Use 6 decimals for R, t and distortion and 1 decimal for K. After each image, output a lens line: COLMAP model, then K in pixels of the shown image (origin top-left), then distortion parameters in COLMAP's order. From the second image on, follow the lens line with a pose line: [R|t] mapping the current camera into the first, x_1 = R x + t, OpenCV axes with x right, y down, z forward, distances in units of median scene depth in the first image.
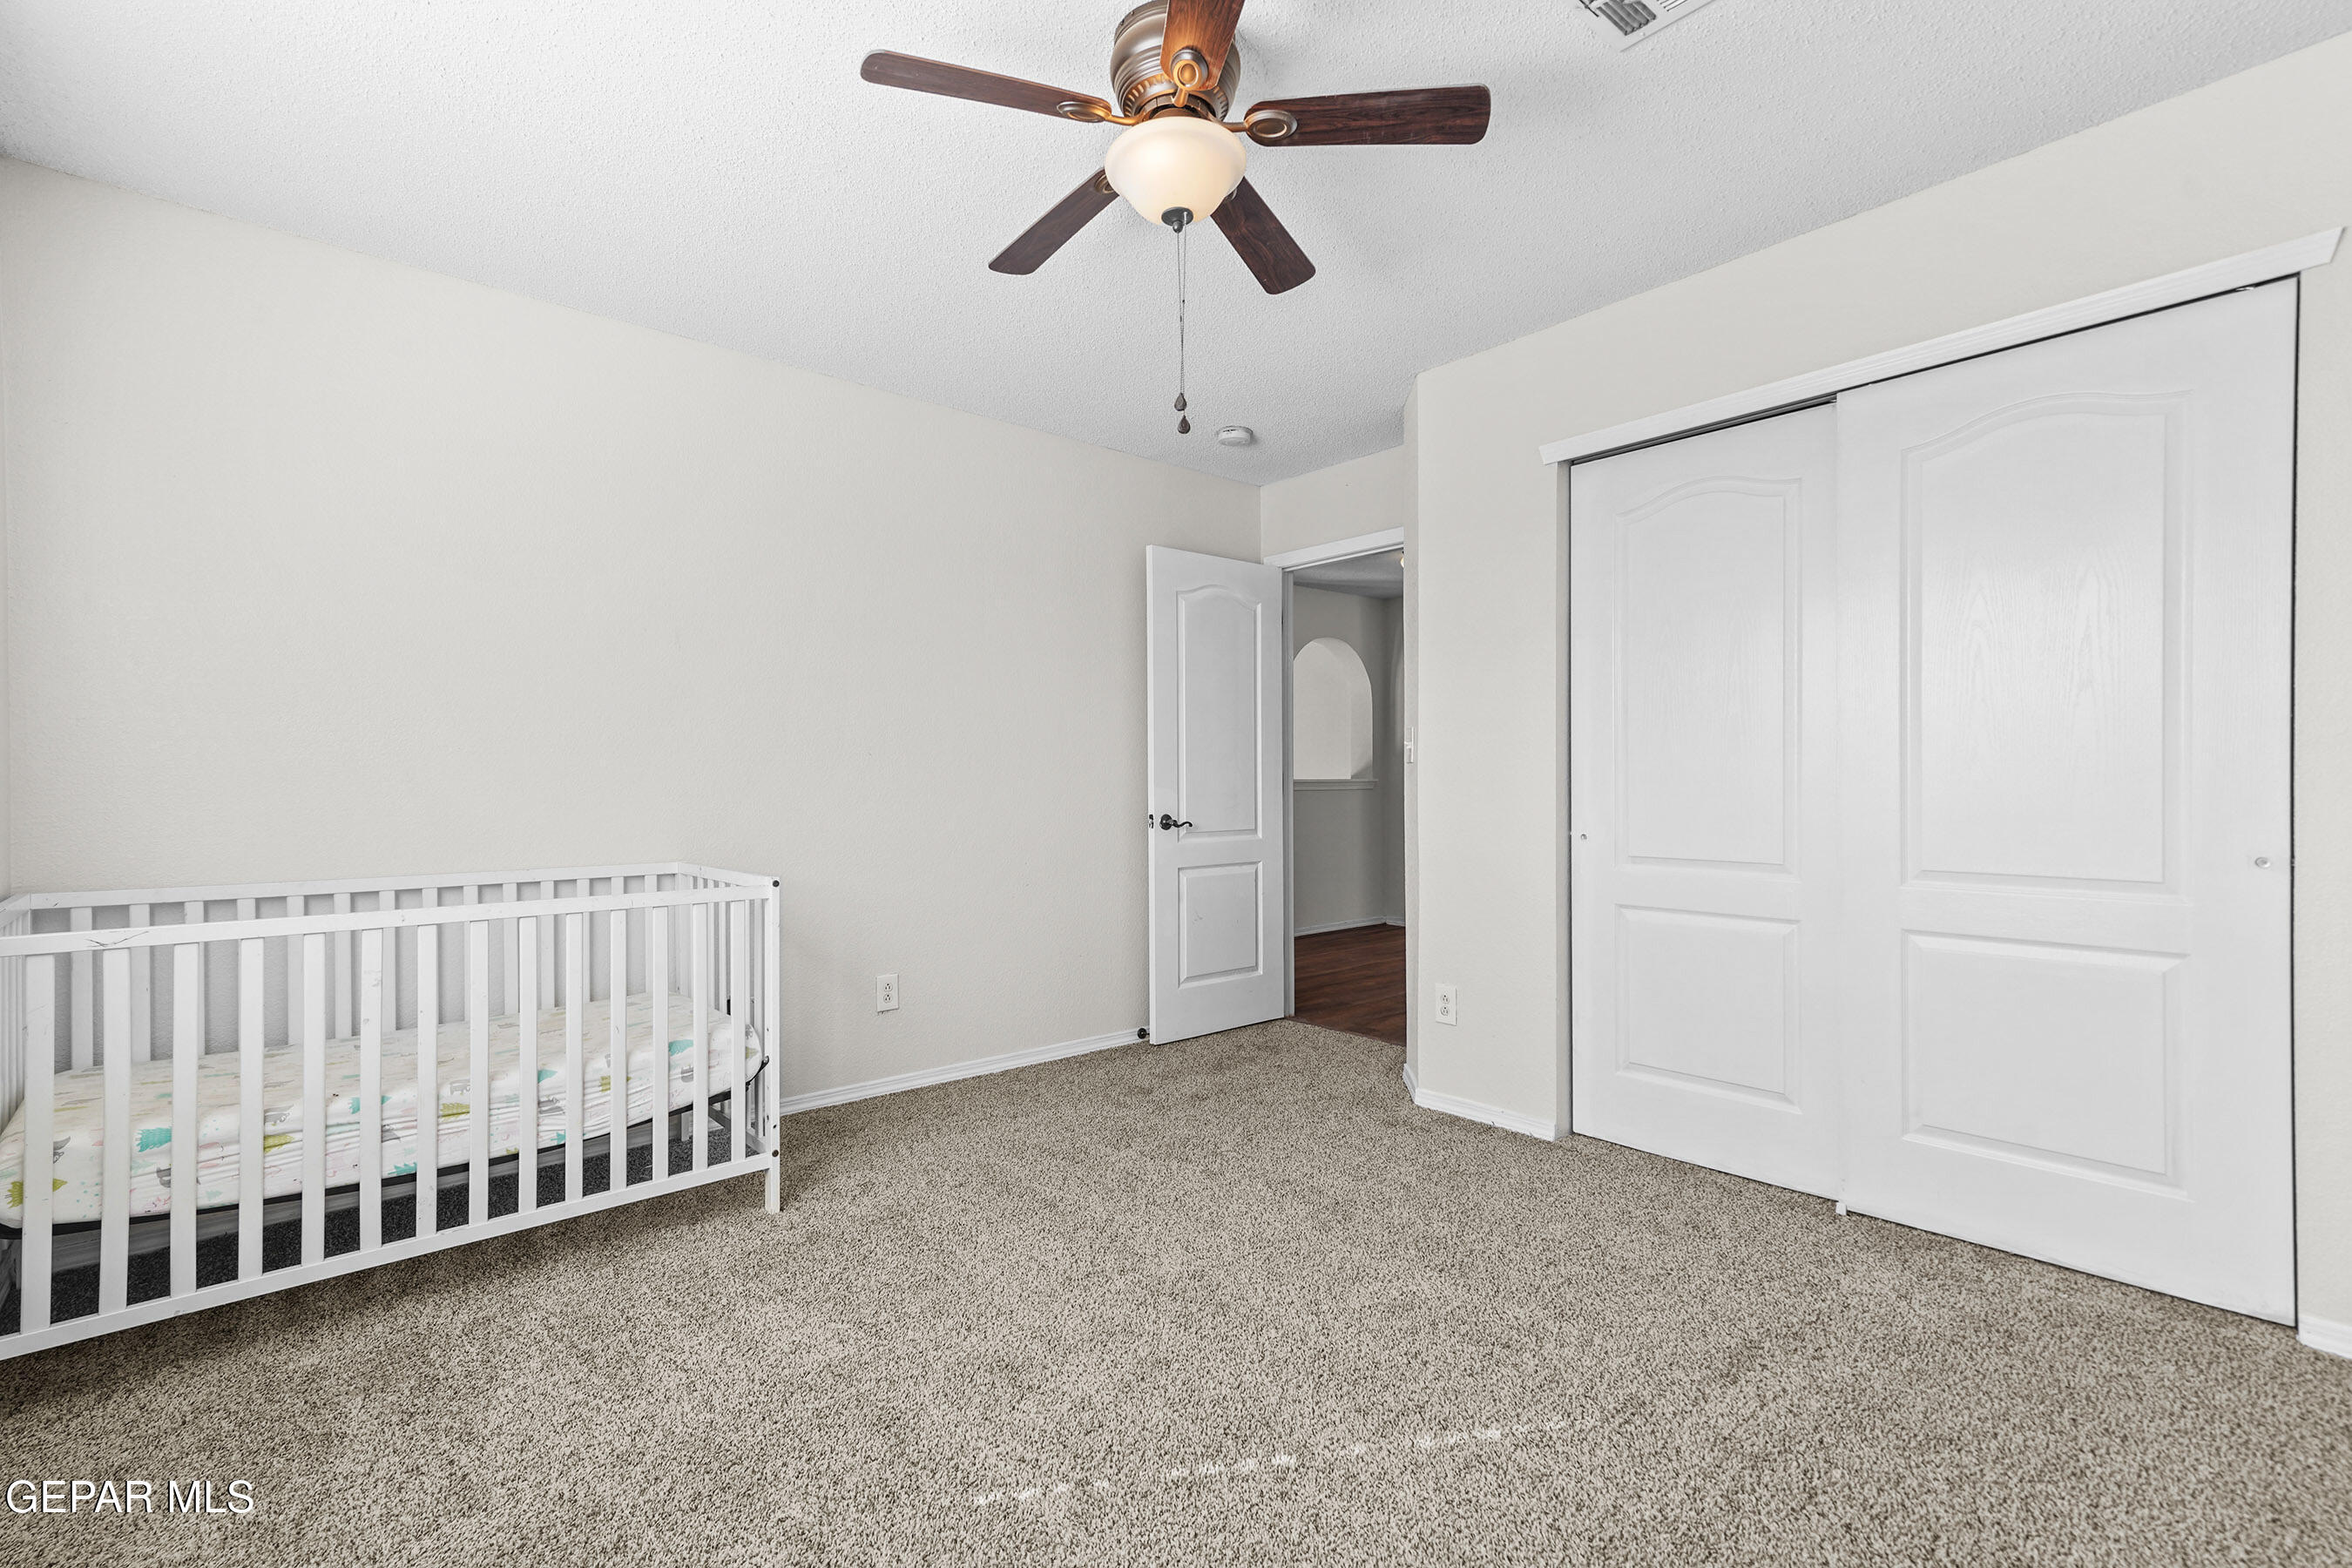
lens RADIAL K [[1070.3, 0, 1175.5], [0, 1070.3, 780.3], [0, 0, 1]] dist [0.012210, 0.001221]
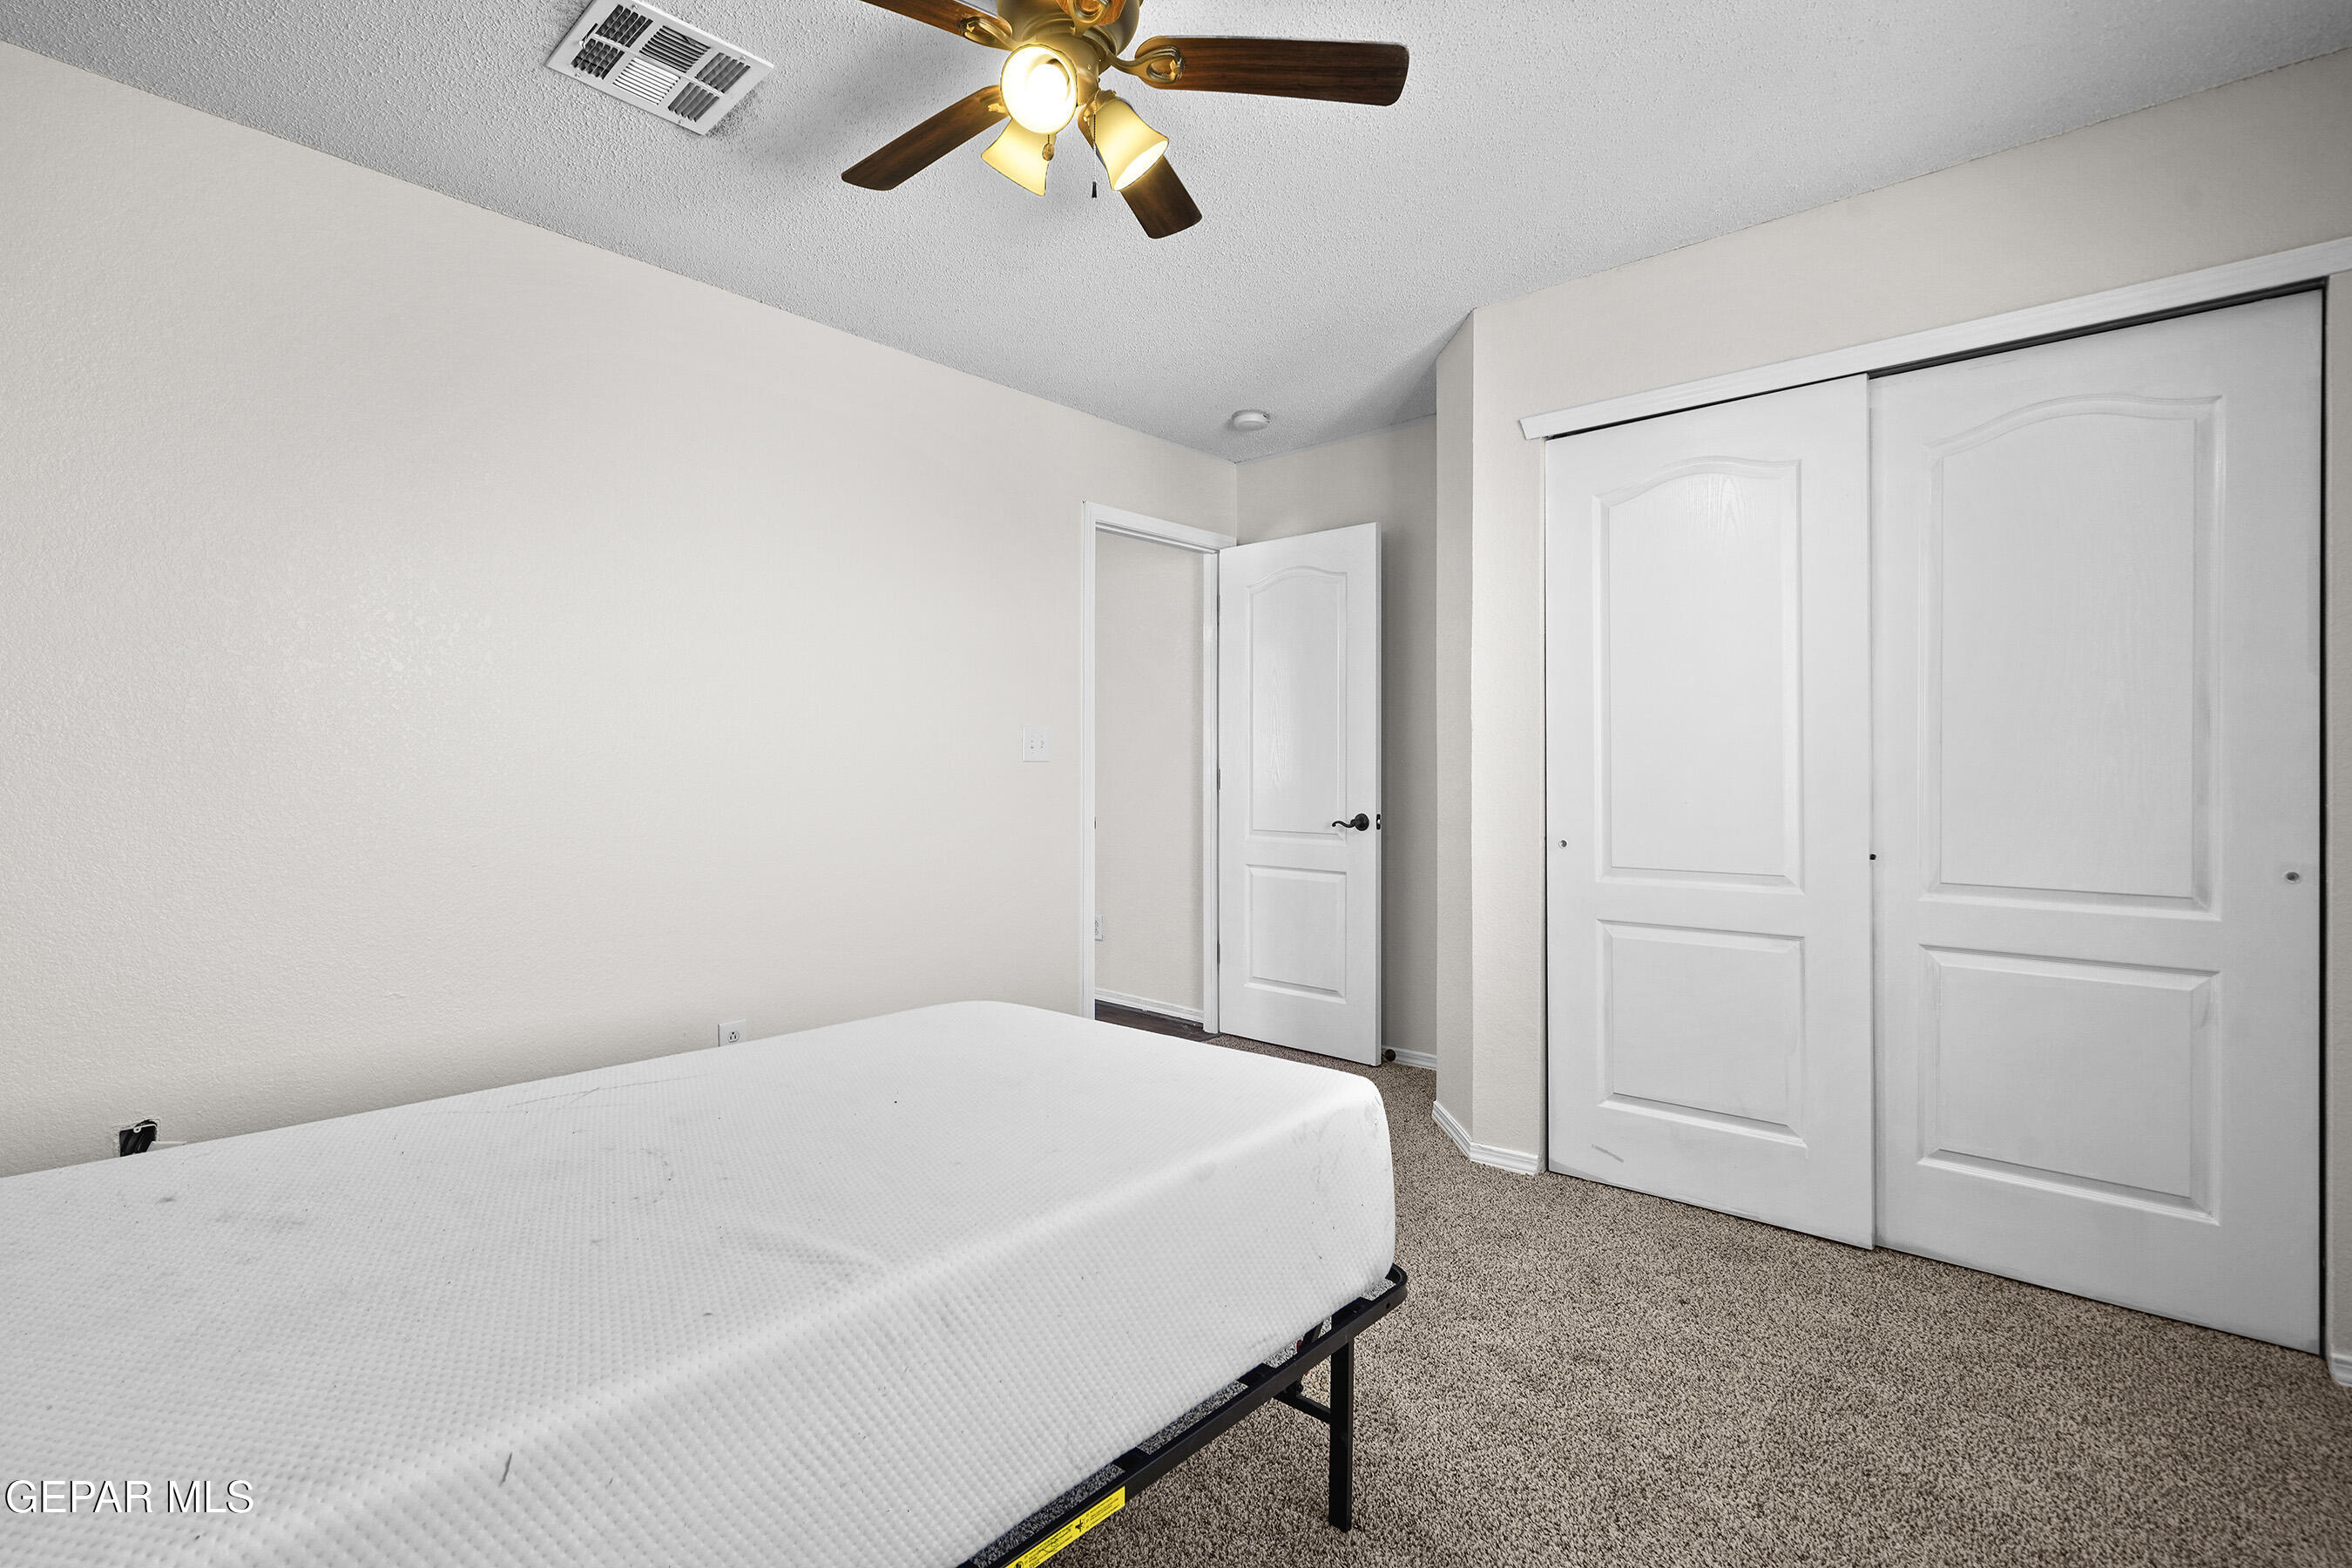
lens RADIAL K [[1070.3, 0, 1178.6], [0, 1070.3, 786.7], [0, 0, 1]] dist [0.012210, 0.001221]
pose [[0.979554, 0.015828, 0.200557, -0.161406], [-0.017615, 0.999819, 0.007130, 0.003004], [-0.200408, -0.010517, 0.979656, 0.201297]]
